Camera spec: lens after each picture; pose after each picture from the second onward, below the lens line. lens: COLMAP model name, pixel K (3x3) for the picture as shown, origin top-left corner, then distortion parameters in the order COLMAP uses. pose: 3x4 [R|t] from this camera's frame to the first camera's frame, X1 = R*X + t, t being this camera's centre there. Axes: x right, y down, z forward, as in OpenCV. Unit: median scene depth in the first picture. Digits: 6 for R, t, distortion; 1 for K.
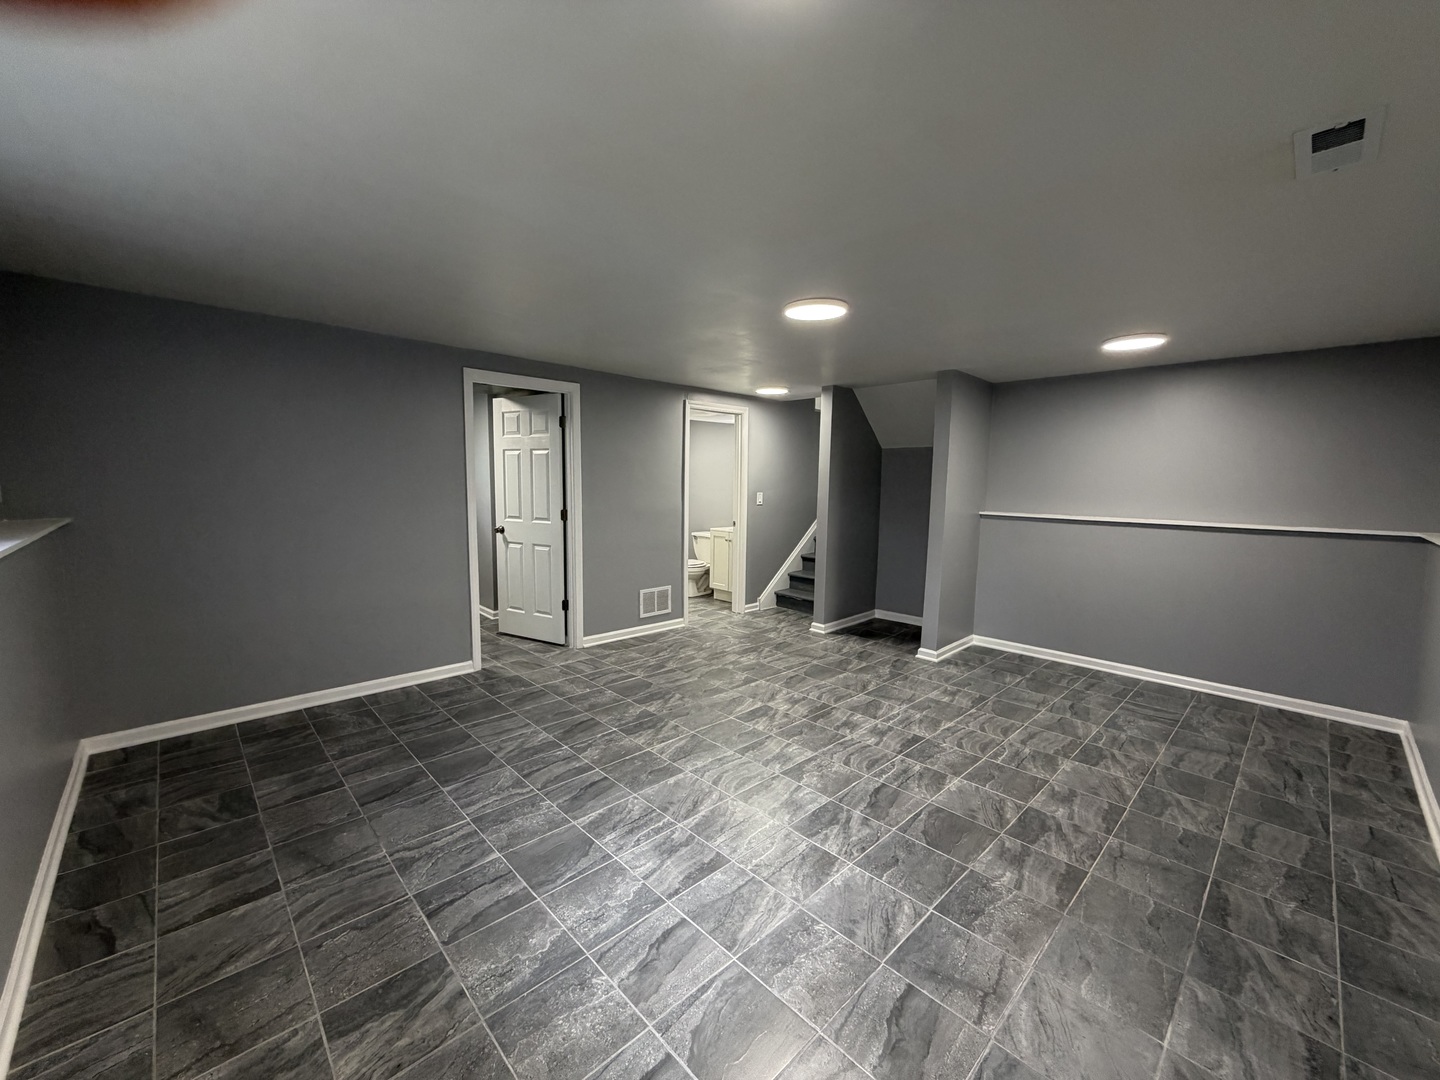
lens RADIAL K [[572.3, 0, 712.6], [0, 572.3, 543.4], [0, 0, 1]] dist [-0.000734, 0.000067]
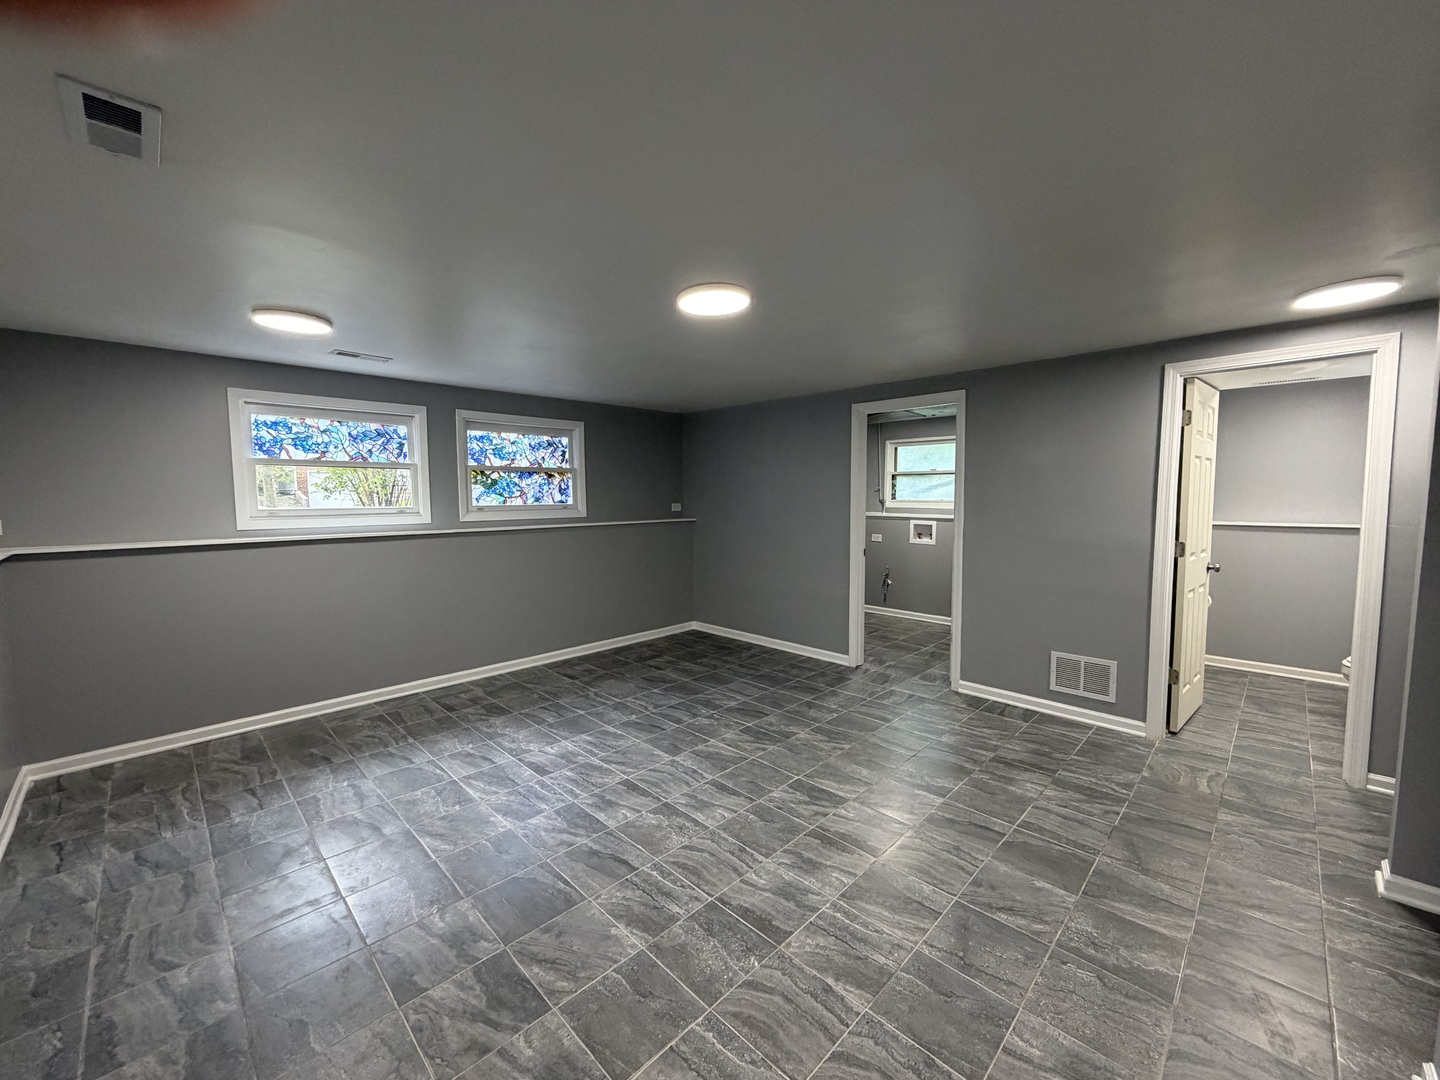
lens RADIAL K [[572.3, 0, 720.2], [0, 572.3, 535.8], [0, 0, 1]] dist [-0.000734, 0.000067]
pose [[0.029099, 0.057295, -0.997933, 0.886642], [-0.104198, 0.993091, 0.053979, -0.088942], [0.994131, 0.102412, 0.034868, 0.846239]]
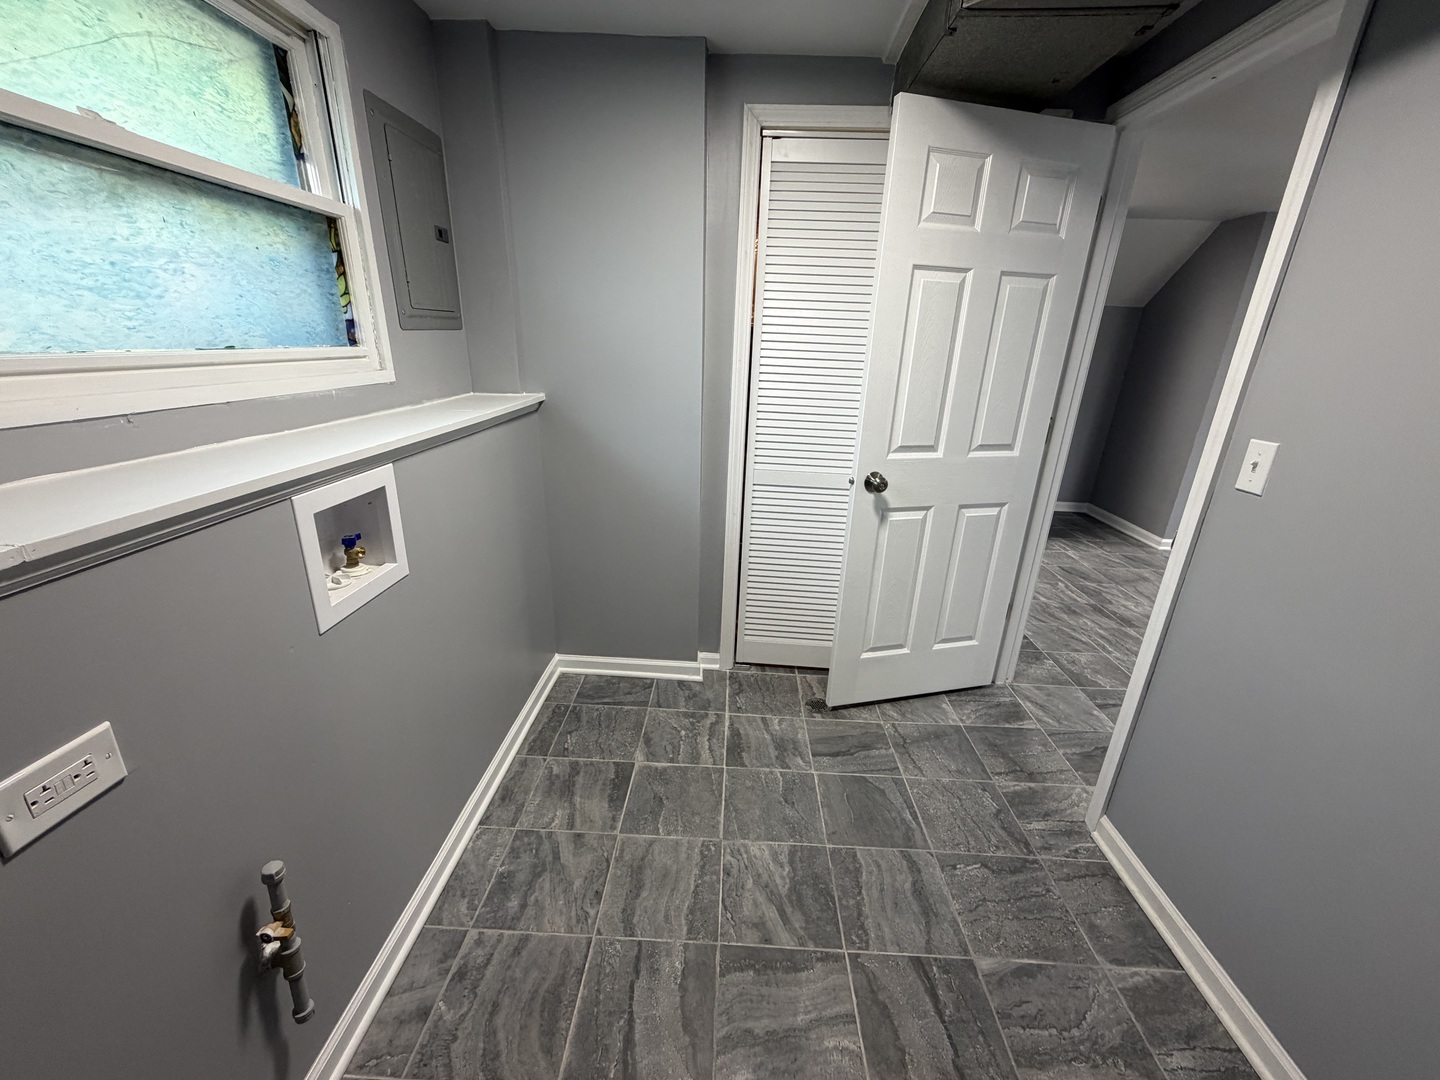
lens RADIAL K [[572.3, 0, 709.3], [0, 572.3, 535.2], [0, 0, 1]] dist [-0.000734, 0.000067]
pose [[0.725129, -0.217441, 0.653381, -1.101624], [0.051815, 0.963376, 0.263101, -0.152690], [-0.686661, -0.156928, 0.709838, 1.195121]]
